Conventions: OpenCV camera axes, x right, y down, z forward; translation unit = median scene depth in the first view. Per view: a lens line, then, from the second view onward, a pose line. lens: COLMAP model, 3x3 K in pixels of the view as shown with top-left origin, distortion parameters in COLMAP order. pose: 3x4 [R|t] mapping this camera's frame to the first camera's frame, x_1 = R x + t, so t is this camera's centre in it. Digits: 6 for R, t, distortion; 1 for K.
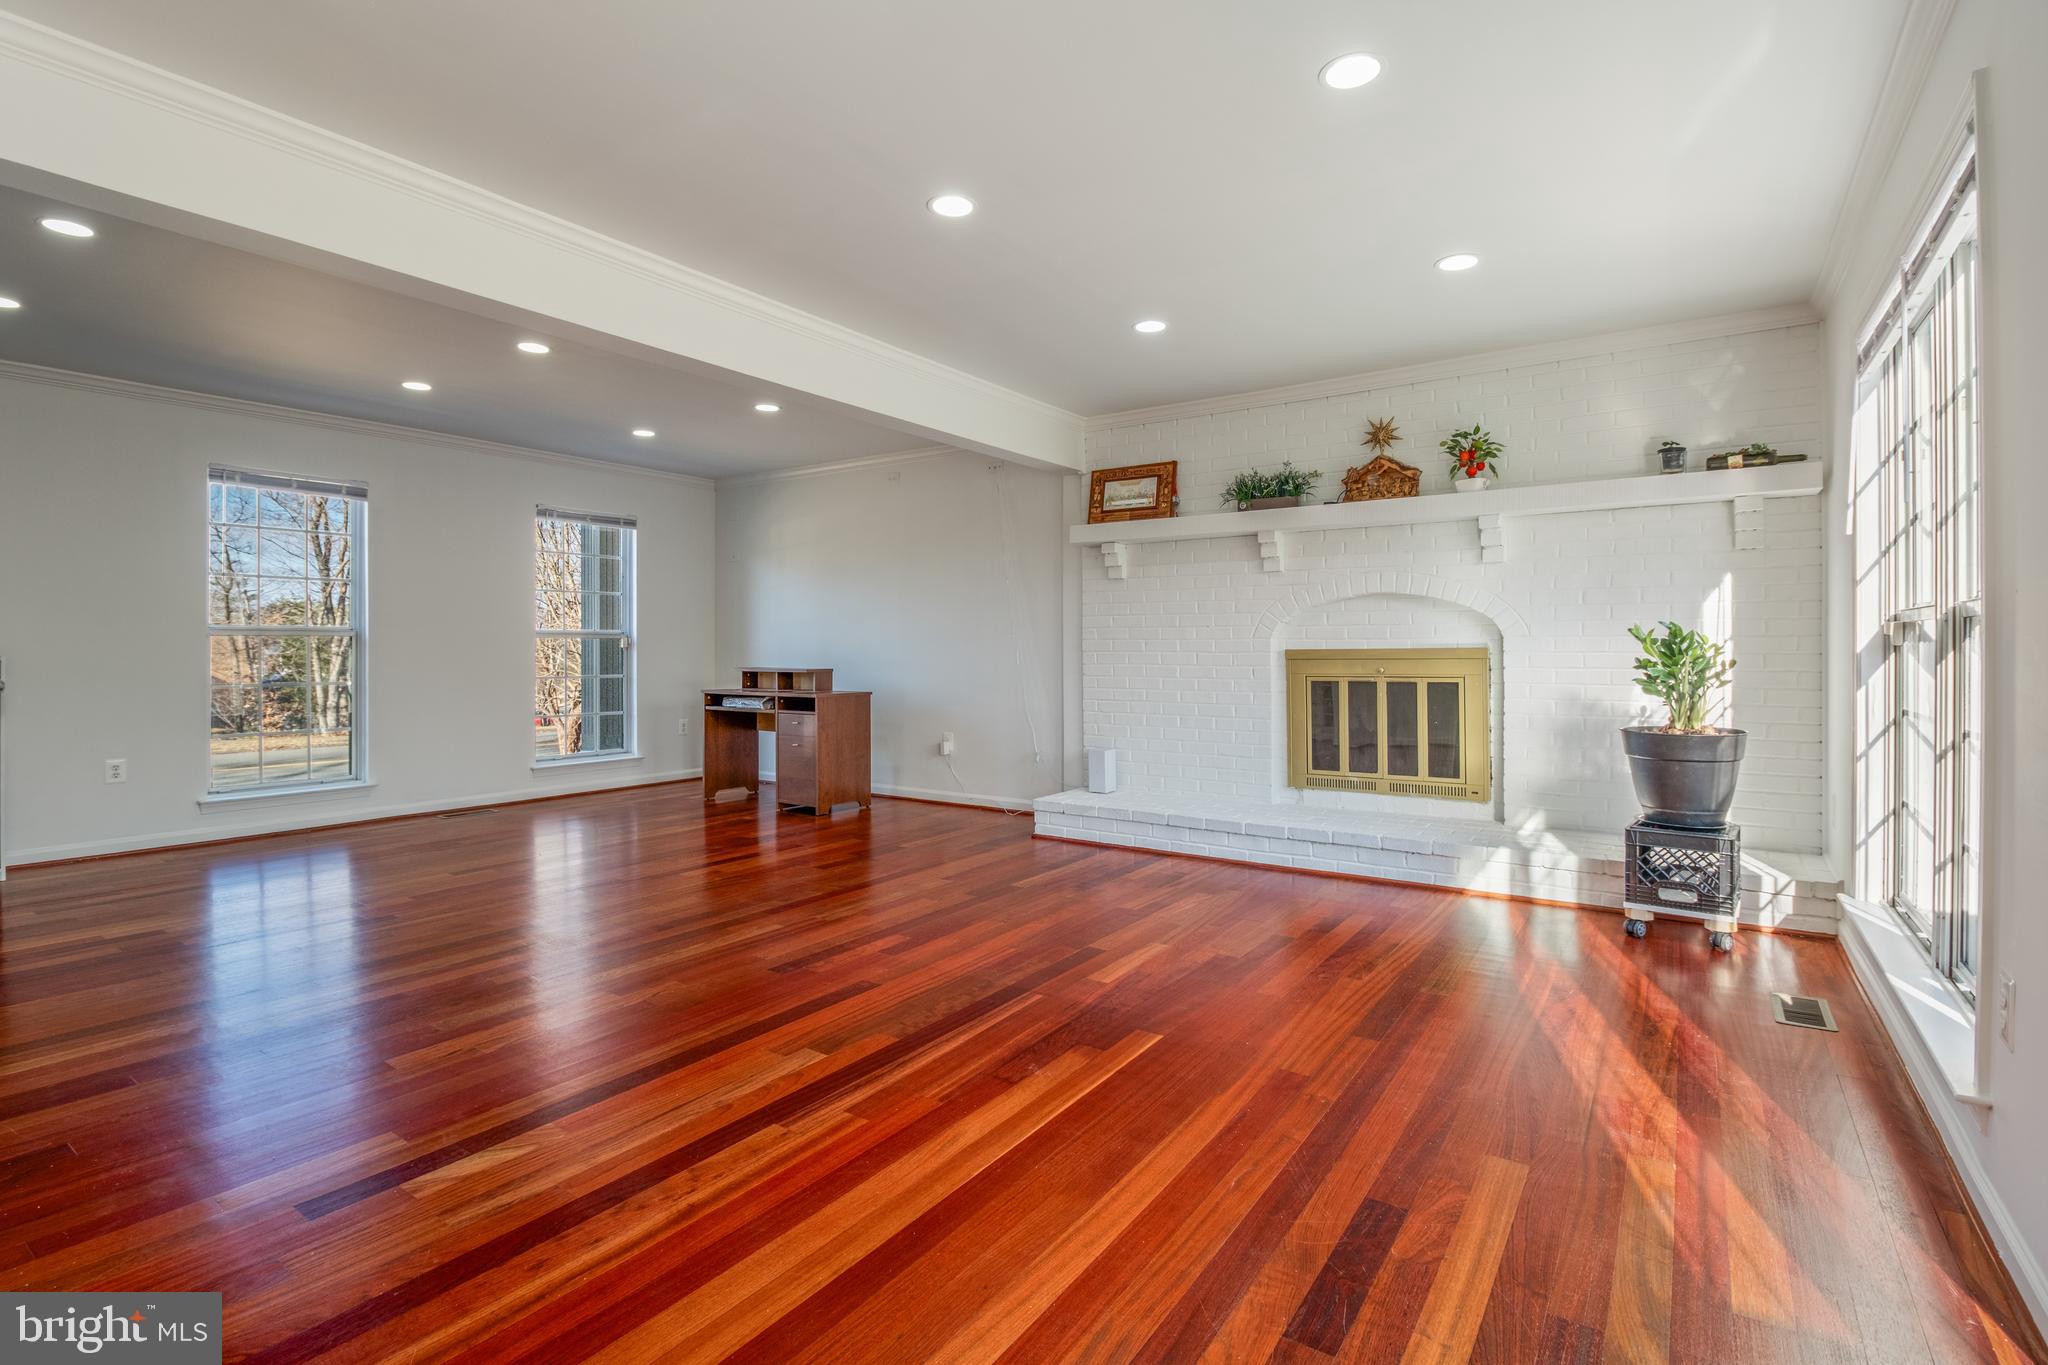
lens RADIAL K [[962.8, 0, 976.2], [0, 962.8, 656.9], [0, 0, 1]] dist [-0.004572, -0.007735]
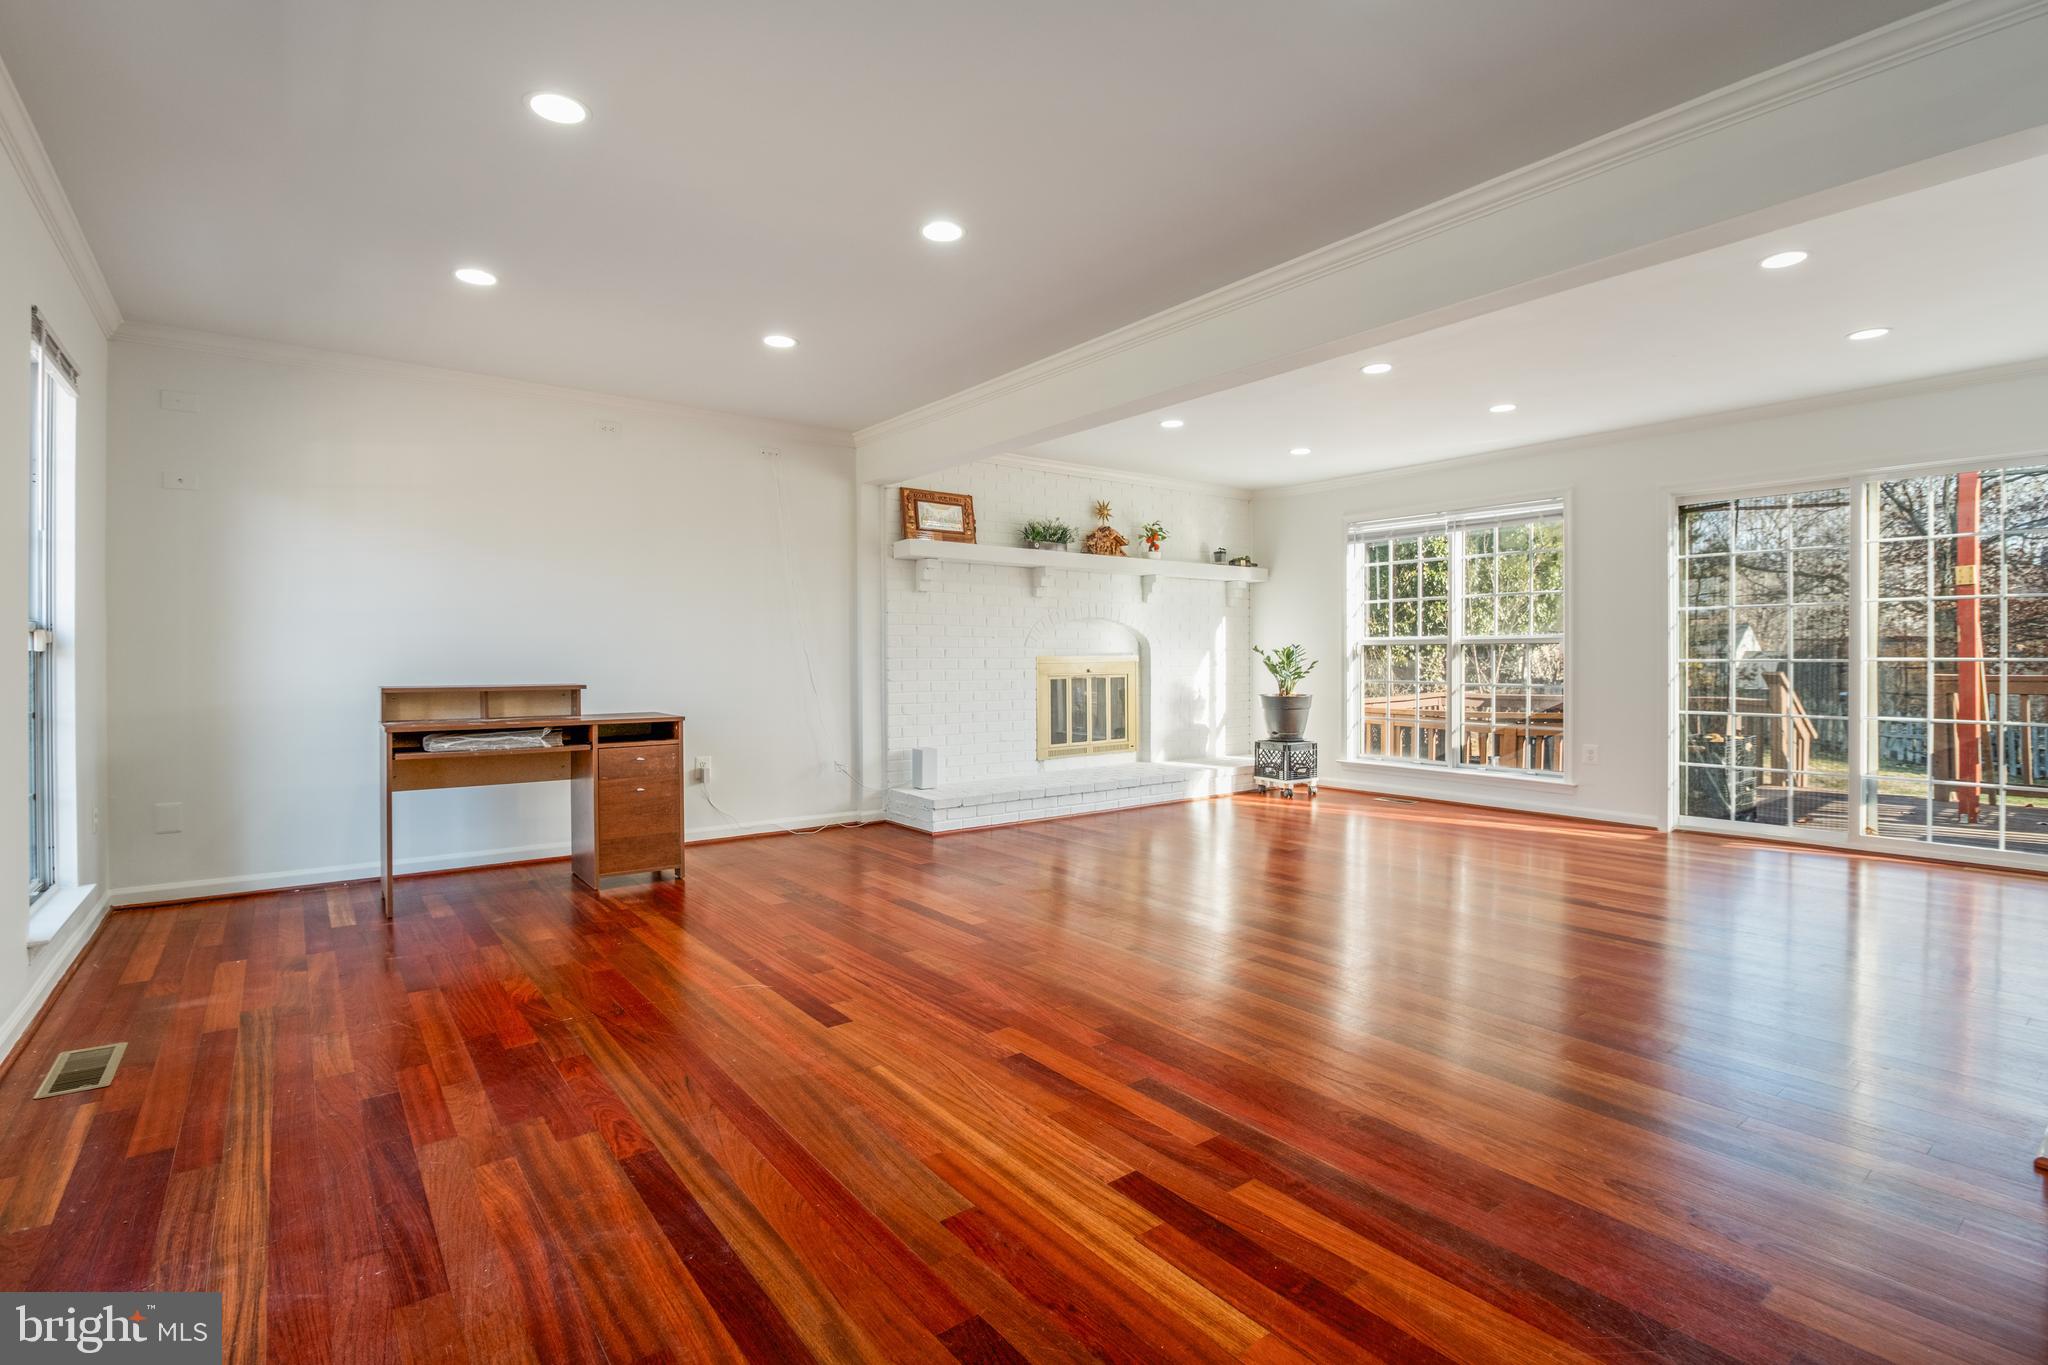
lens RADIAL K [[962.8, 0, 1005.0], [0, 962.8, 676.3], [0, 0, 1]] dist [-0.004572, -0.007735]
pose [[0.291387, -0.016636, 0.956460, -0.994965], [0.010712, 0.999843, 0.014127, 0.000140], [-0.956545, 0.006129, 0.291520, 0.680038]]
